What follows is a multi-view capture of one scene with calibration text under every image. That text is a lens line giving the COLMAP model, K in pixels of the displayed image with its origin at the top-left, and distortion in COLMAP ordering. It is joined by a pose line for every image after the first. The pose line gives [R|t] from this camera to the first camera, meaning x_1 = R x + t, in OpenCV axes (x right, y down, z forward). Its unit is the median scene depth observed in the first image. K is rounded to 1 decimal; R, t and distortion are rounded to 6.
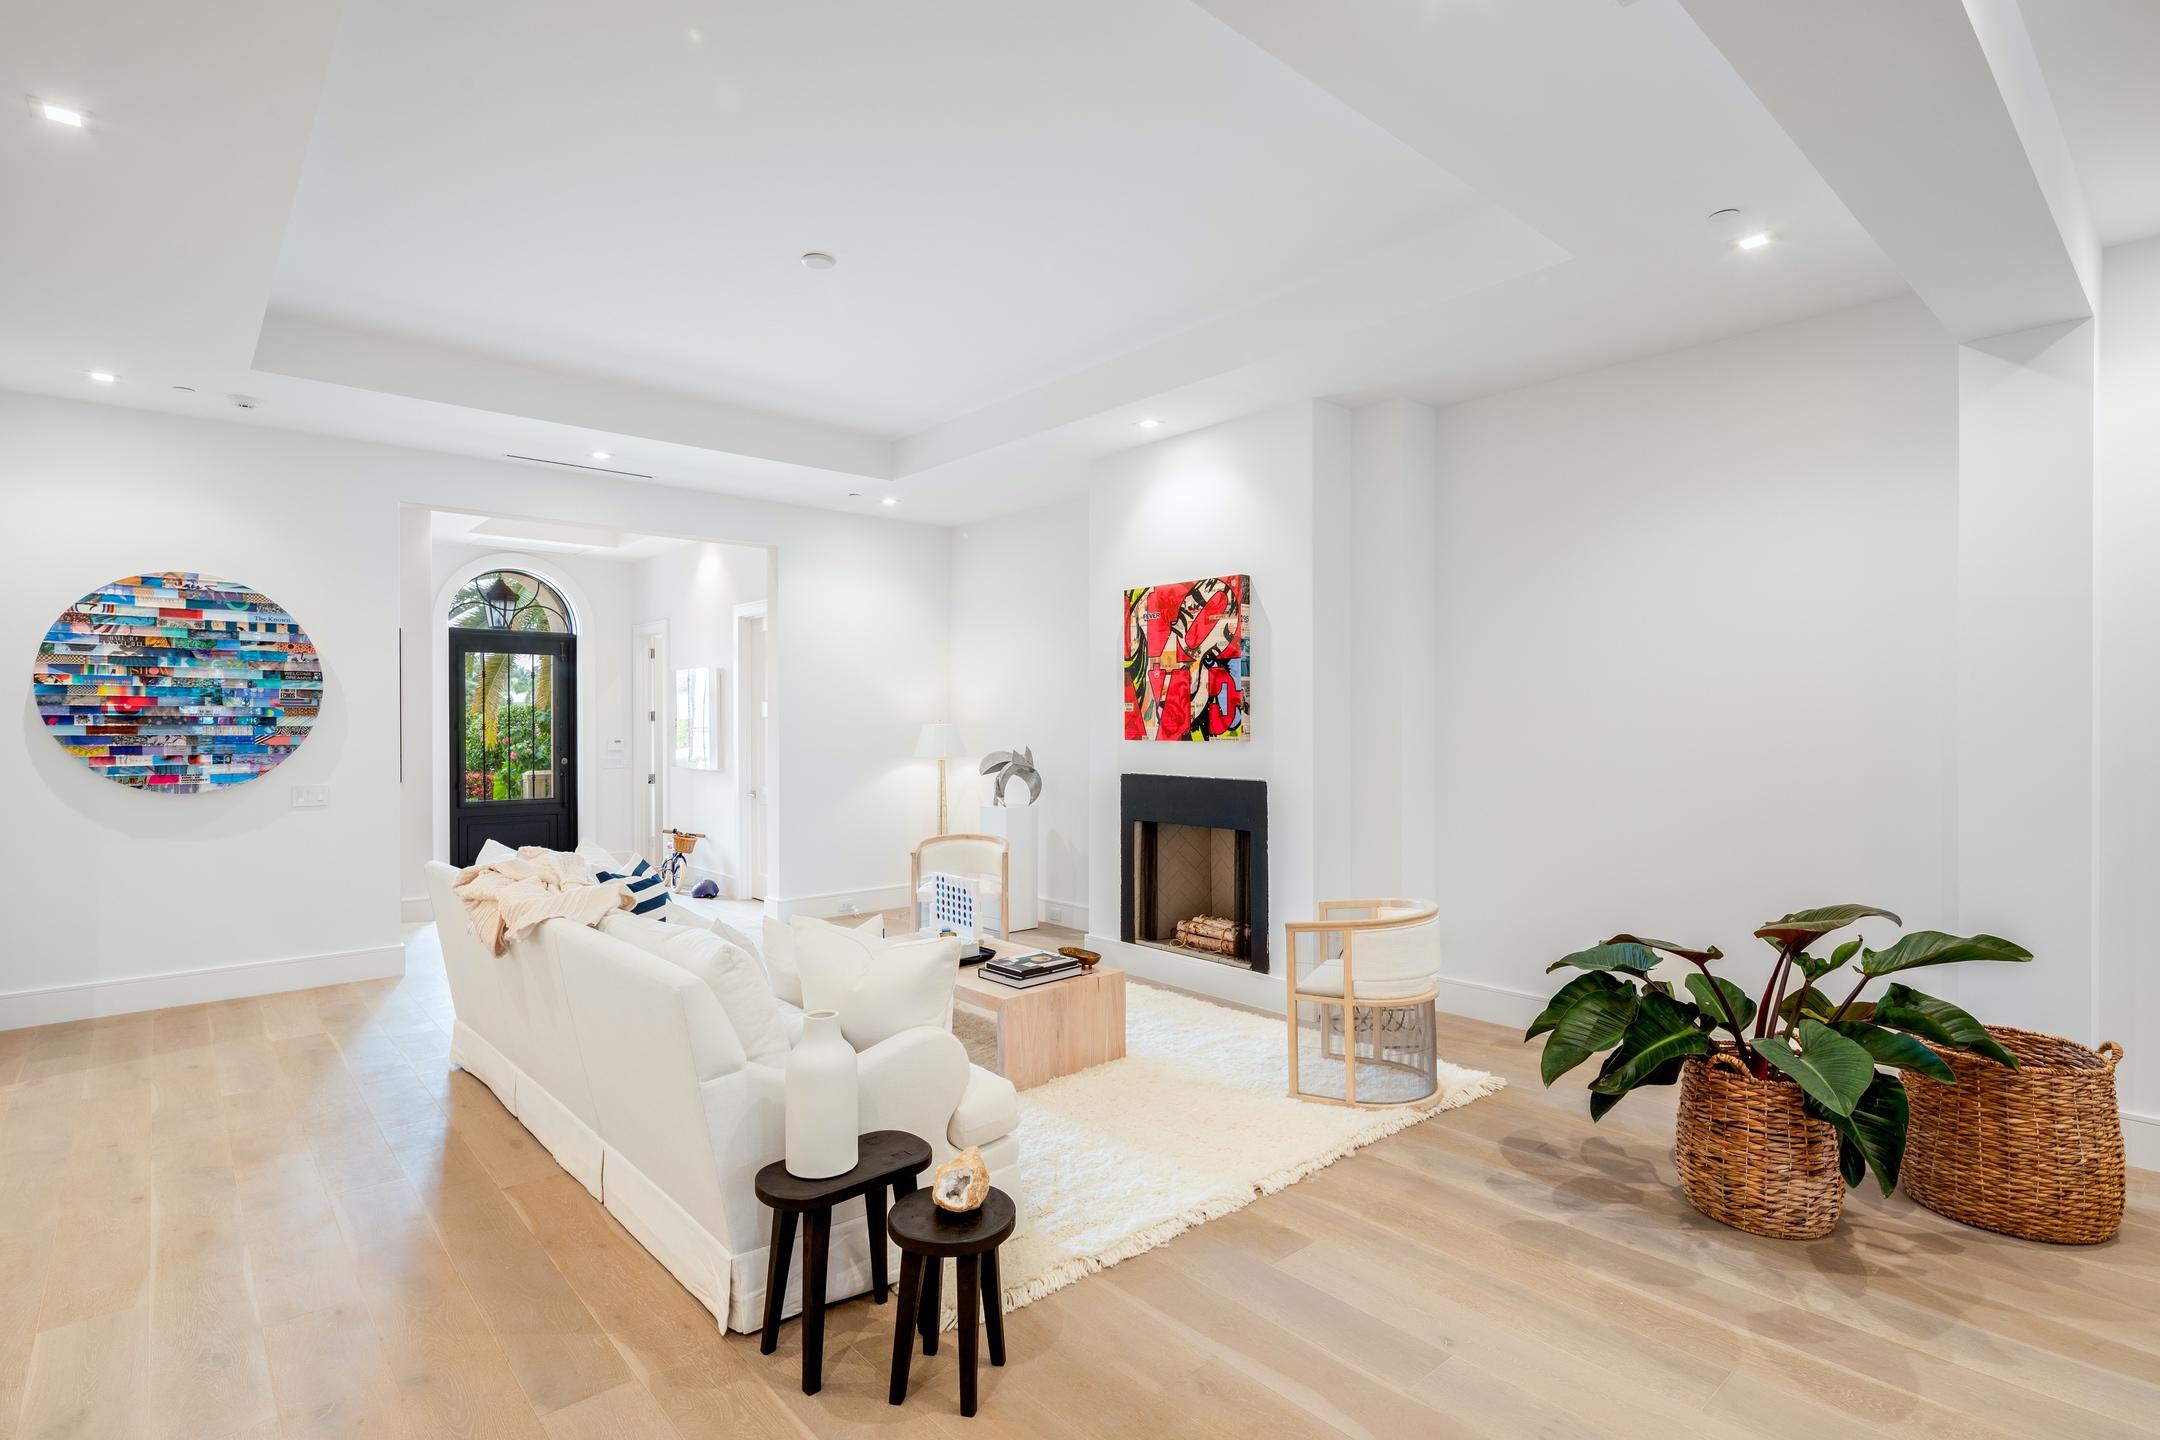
lens RADIAL K [[1041.1, 0, 1067.6], [0, 1041.1, 719.5], [0, 0, 1]] dist [0.002941, 0.000133]
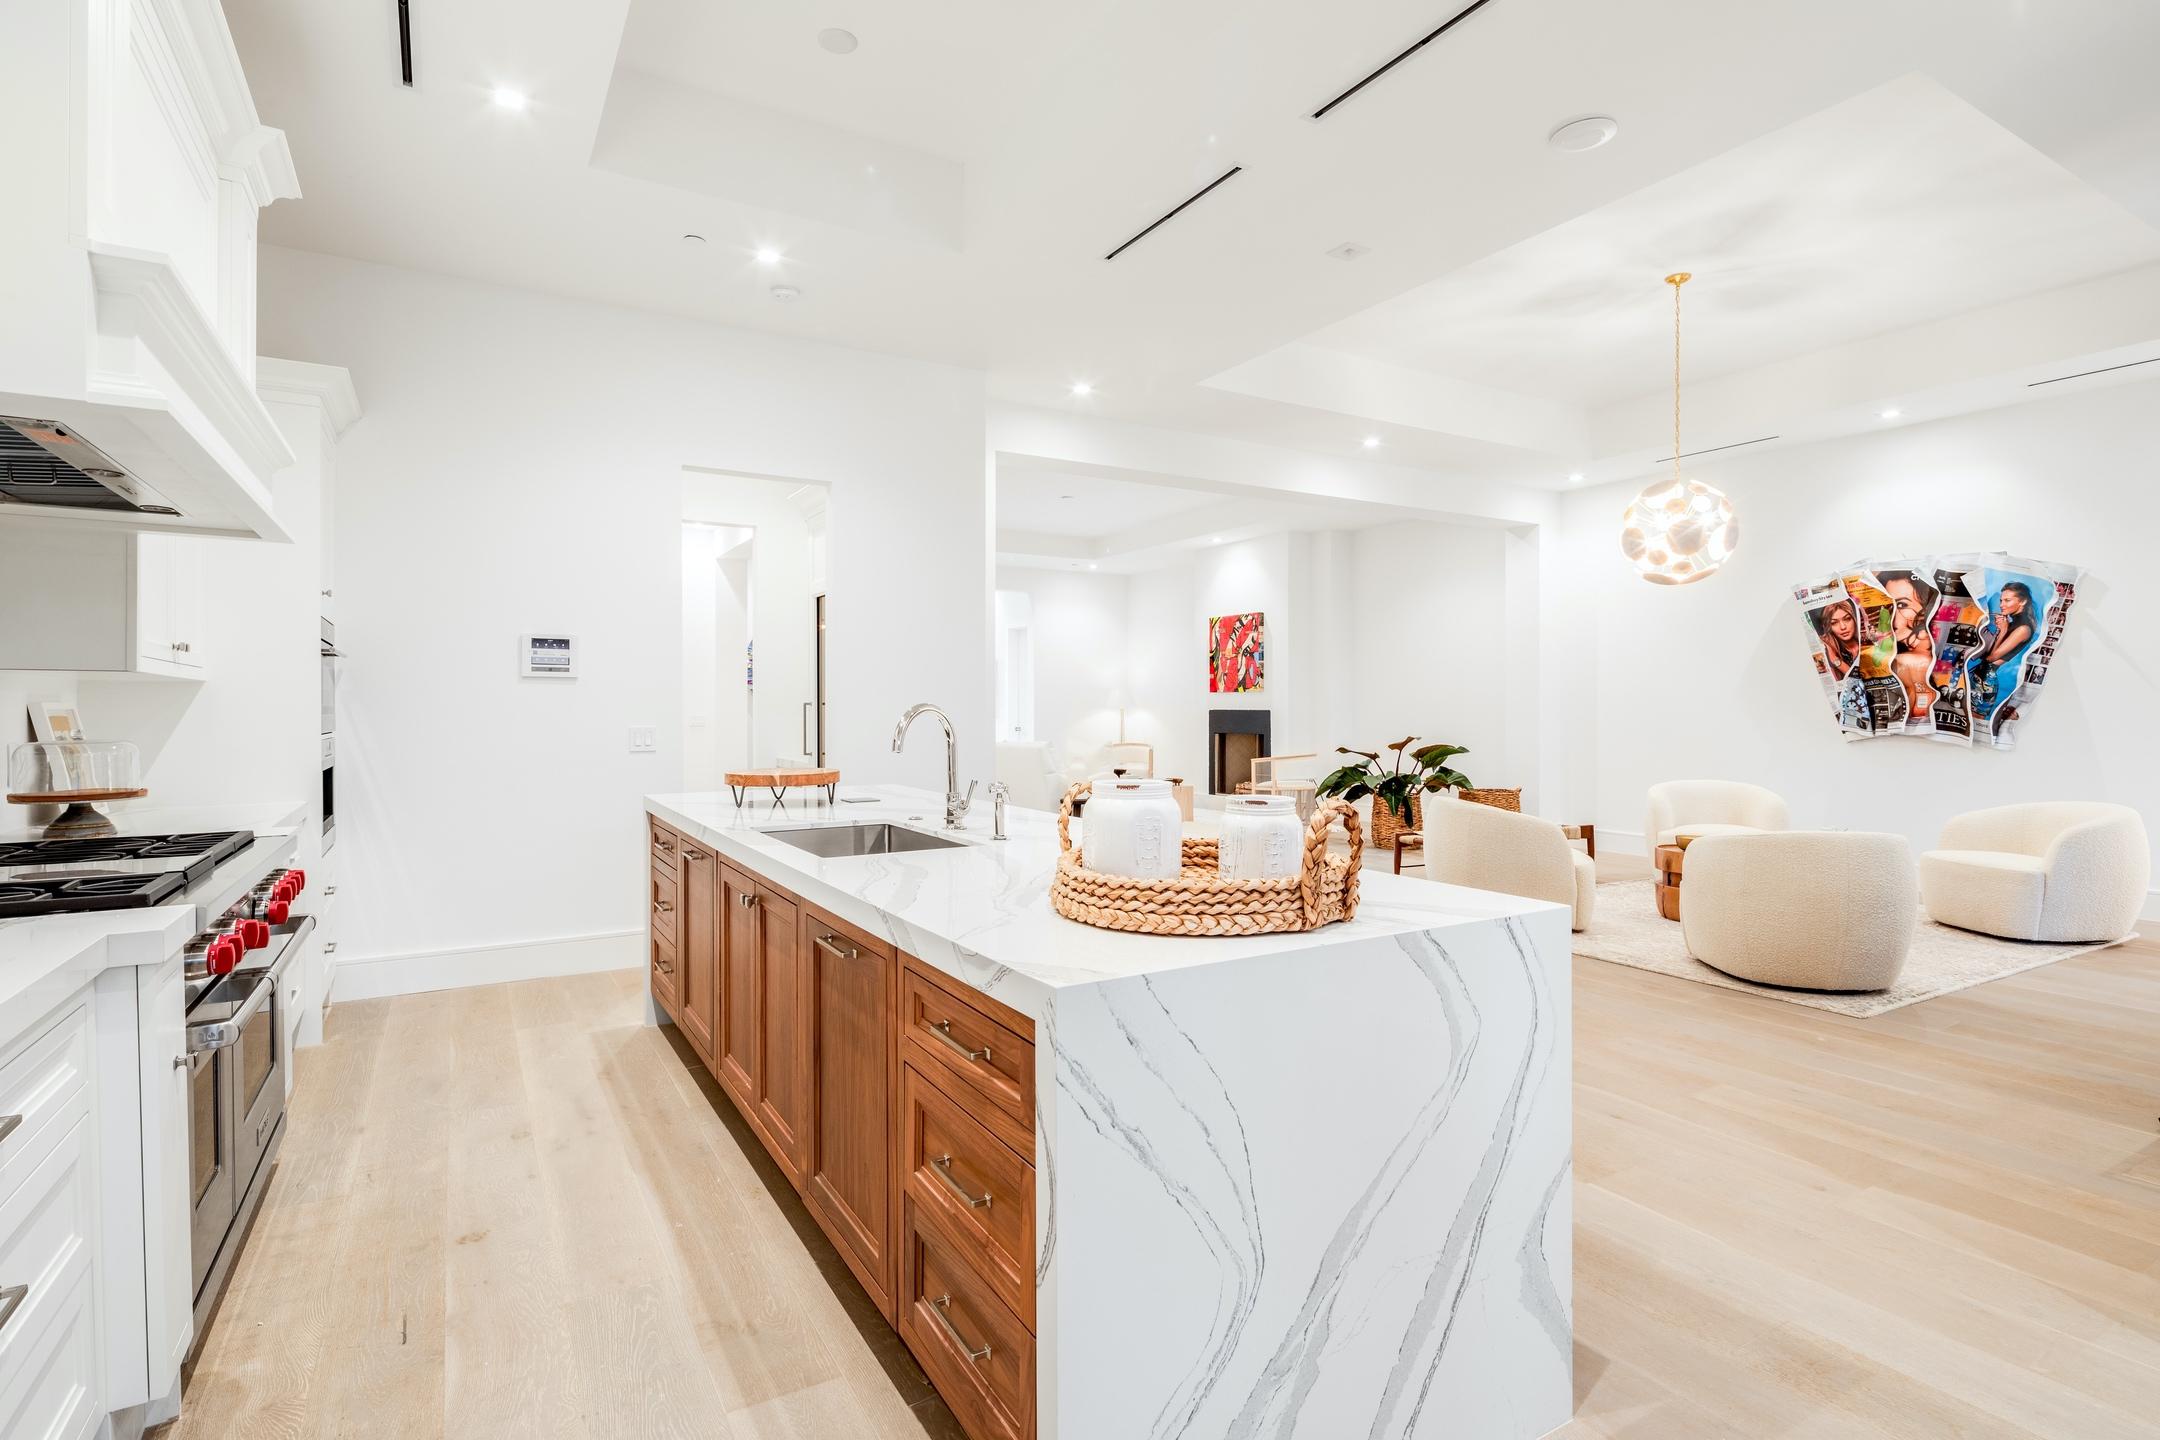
lens RADIAL K [[1041.1, 0, 1067.6], [0, 1041.1, 719.5], [0, 0, 1]] dist [0.002941, 0.000133]
pose [[0.982280, 0.004788, -0.187360, 0.177528], [-0.002431, 0.999915, 0.012807, 0.050535], [0.187405, -0.012124, 0.982208, -1.114928]]
